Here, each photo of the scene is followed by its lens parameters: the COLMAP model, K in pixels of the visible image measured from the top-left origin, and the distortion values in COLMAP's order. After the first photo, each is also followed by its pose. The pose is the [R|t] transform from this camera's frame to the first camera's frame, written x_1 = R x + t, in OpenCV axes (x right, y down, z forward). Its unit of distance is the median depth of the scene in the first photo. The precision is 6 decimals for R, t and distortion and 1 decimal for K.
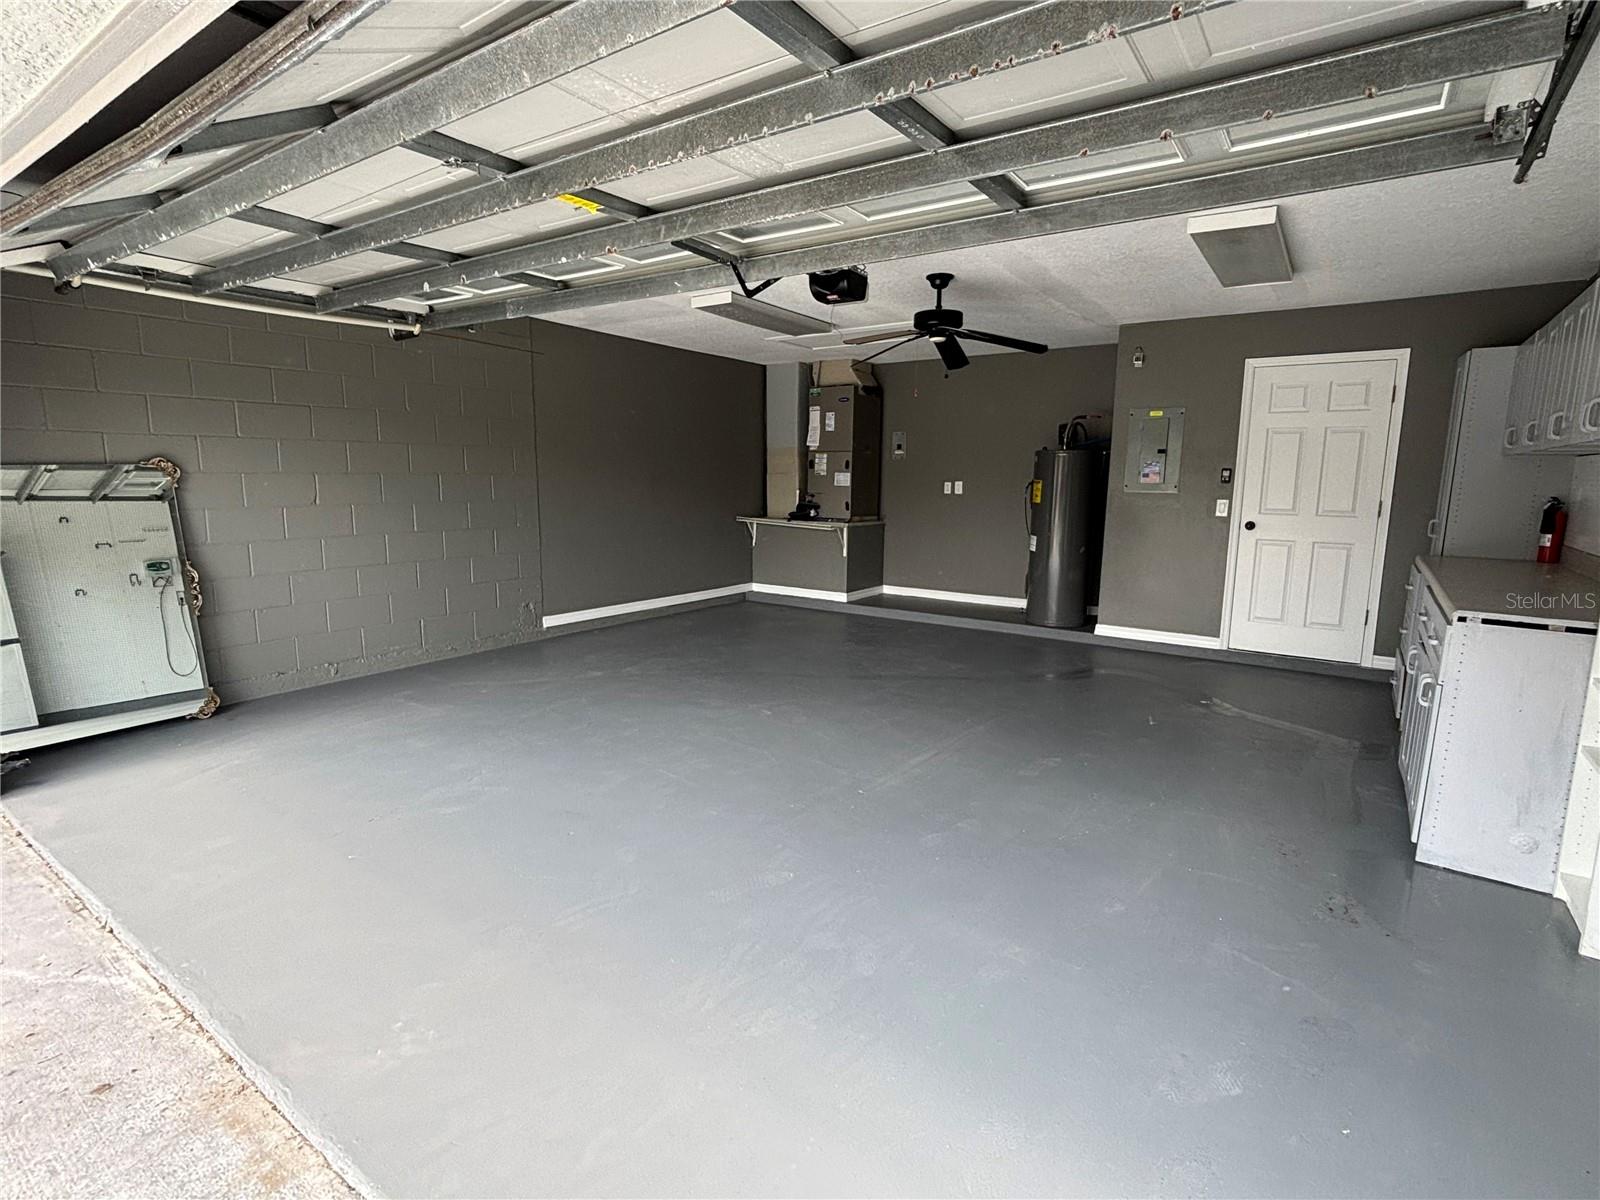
lens RADIAL K [[786.3, 0, 800.0], [0, 786.3, 600.0], [0, 0, 1]] dist [0.028750, -0.035109]
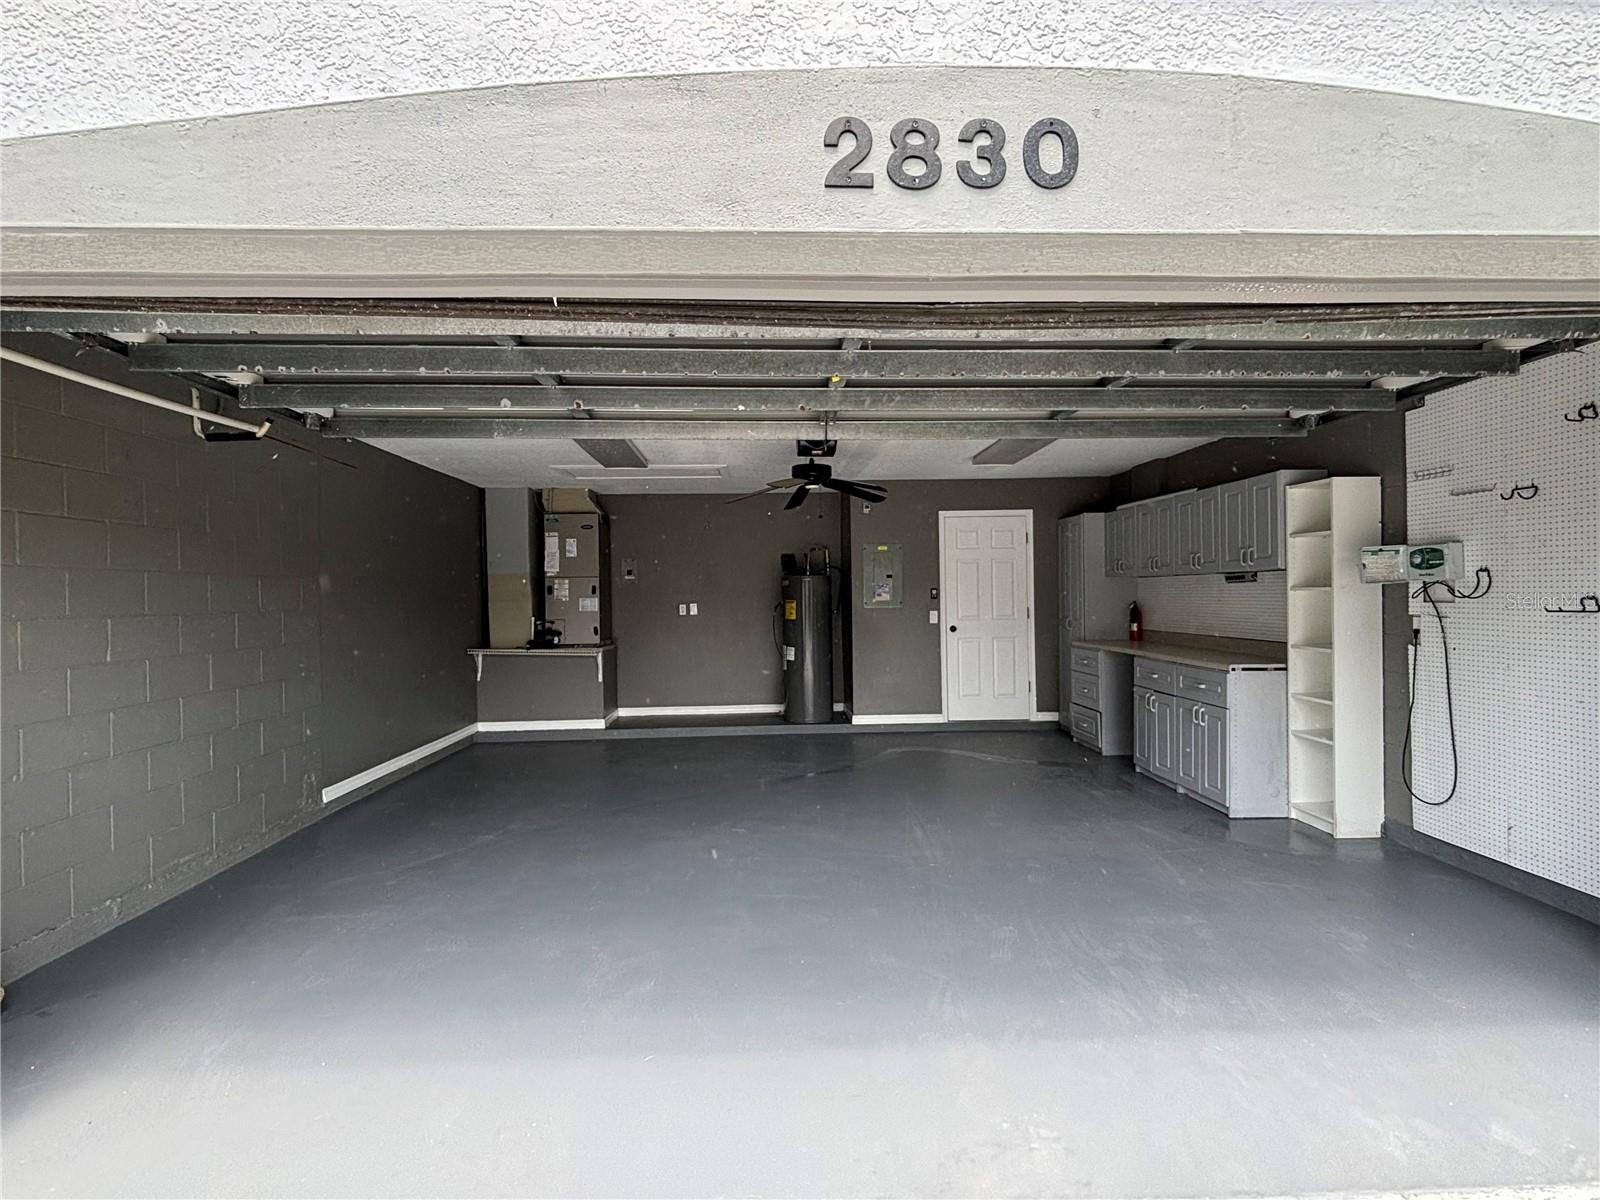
lens RADIAL K [[786.3, 0, 800.0], [0, 786.3, 600.0], [0, 0, 1]] dist [0.028750, -0.035109]
pose [[0.787781, -0.025496, 0.615427, -0.463558], [0.119014, 0.986615, -0.111472, -0.021765], [-0.604348, 0.161060, 0.780271, 0.081160]]
